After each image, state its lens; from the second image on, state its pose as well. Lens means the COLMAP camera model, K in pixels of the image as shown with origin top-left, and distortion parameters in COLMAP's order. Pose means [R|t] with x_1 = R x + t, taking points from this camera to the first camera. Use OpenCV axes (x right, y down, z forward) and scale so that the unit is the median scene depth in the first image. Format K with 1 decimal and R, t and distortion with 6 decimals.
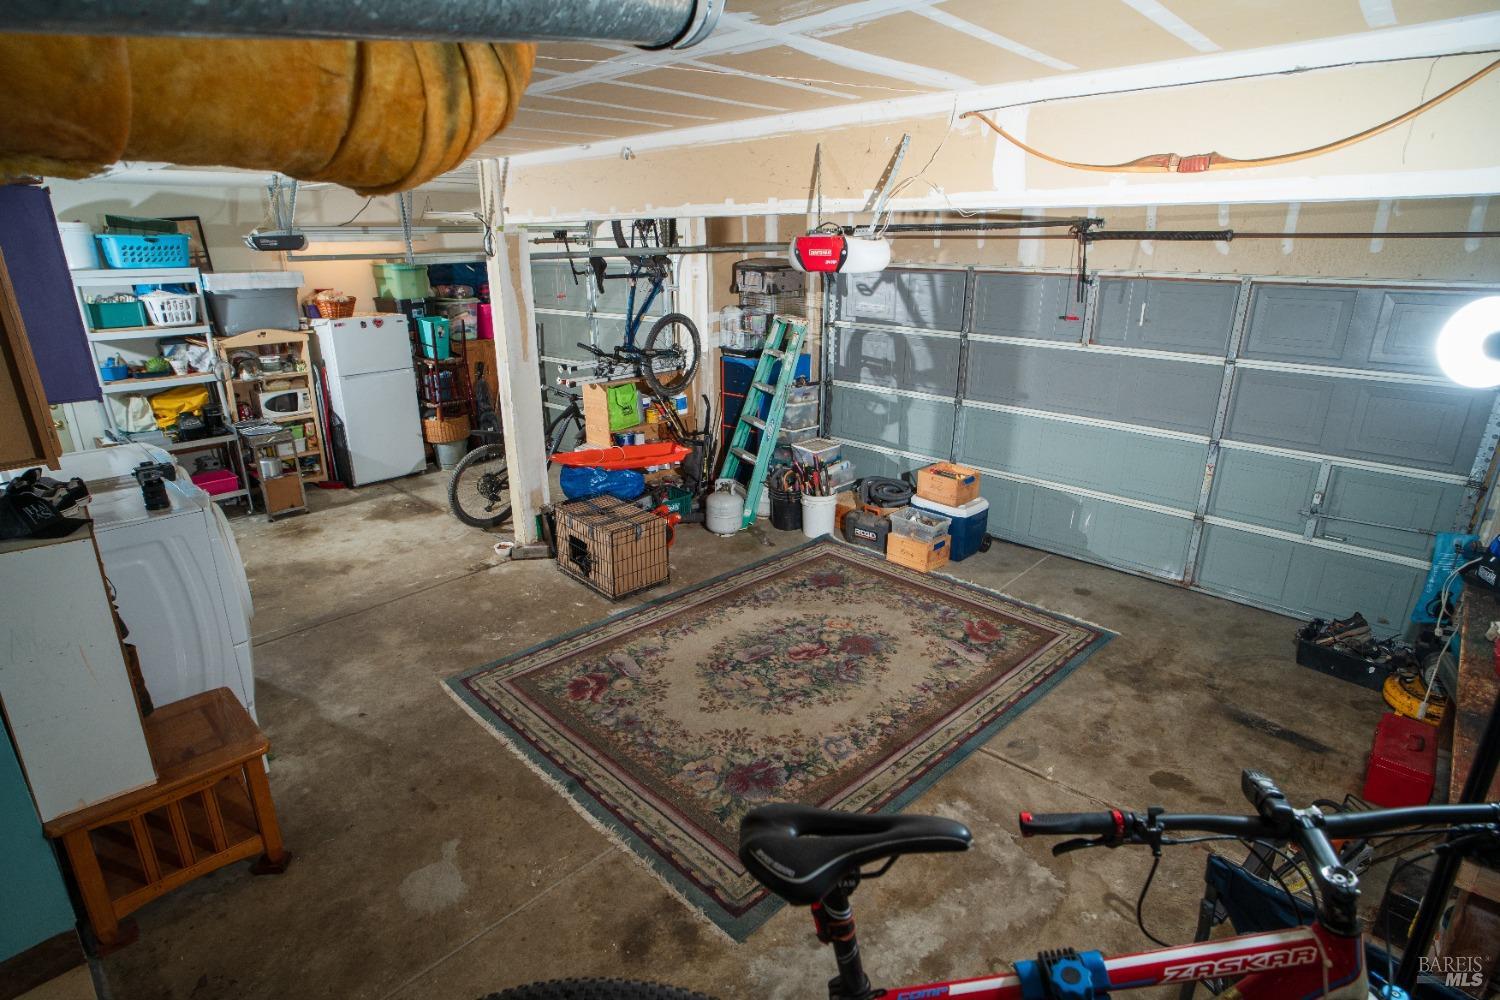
lens RADIAL K [[784.3, 0, 750.0], [0, 784.3, 500.0], [0, 0, 1]] dist [-0.055878, 0.033364]
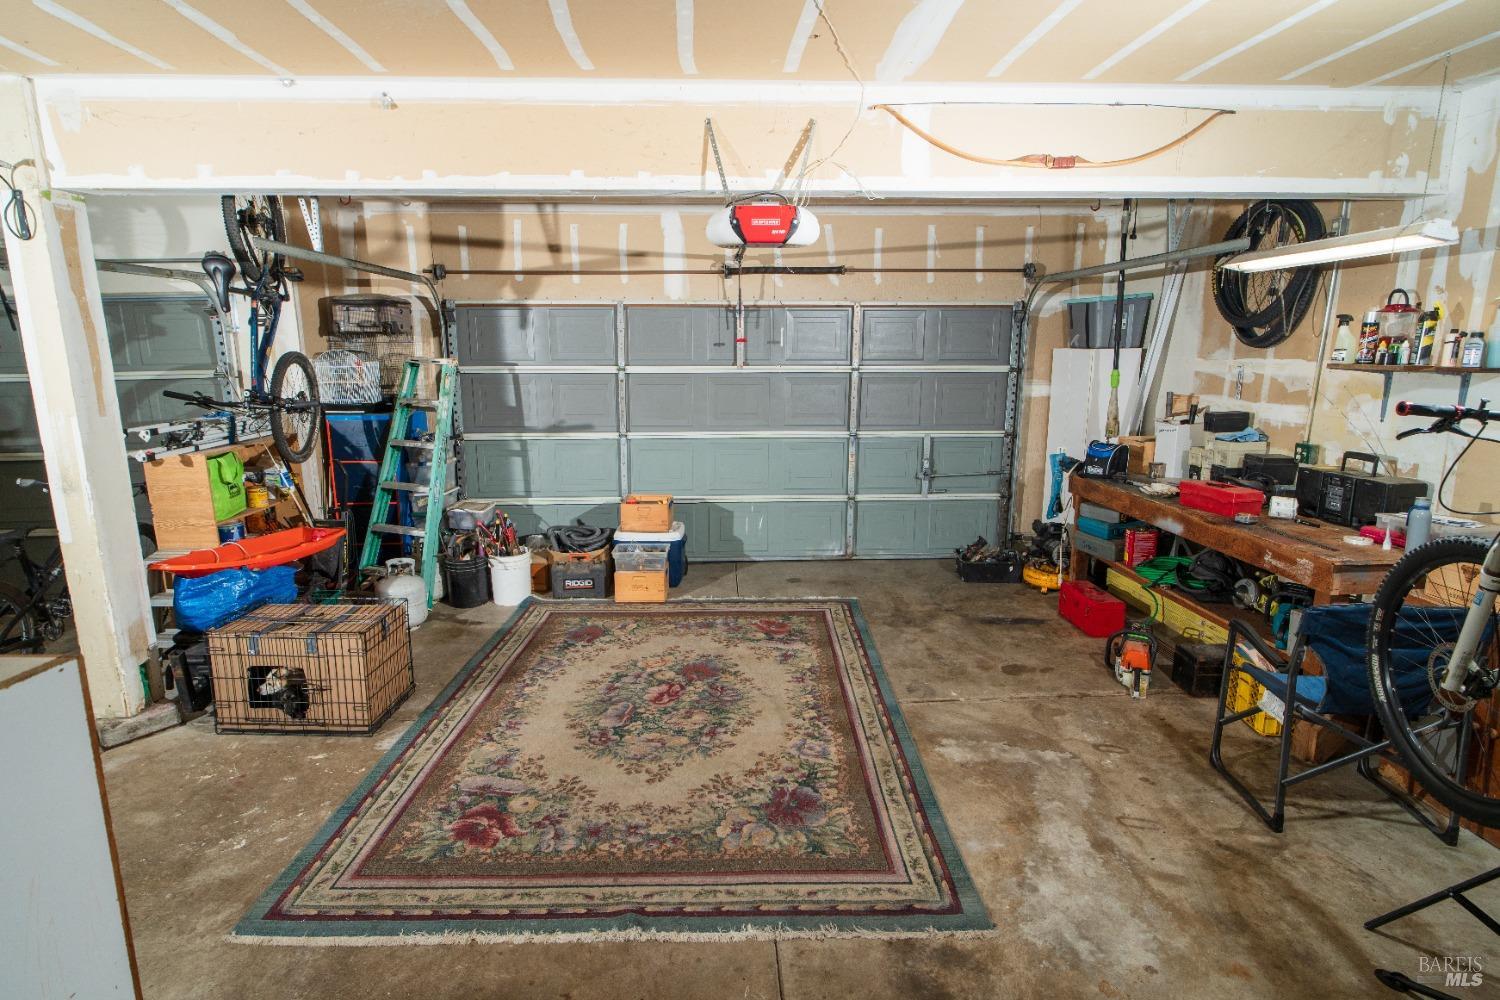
lens RADIAL K [[779.2, 0, 750.0], [0, 779.2, 500.0], [0, 0, 1]] dist [-0.002211, -0.000226]
pose [[0.692417, -0.142435, 0.707298, -0.435161], [0.231598, 0.972320, -0.030920, 0.029160], [-0.683316, 0.185219, 0.706239, 0.260140]]
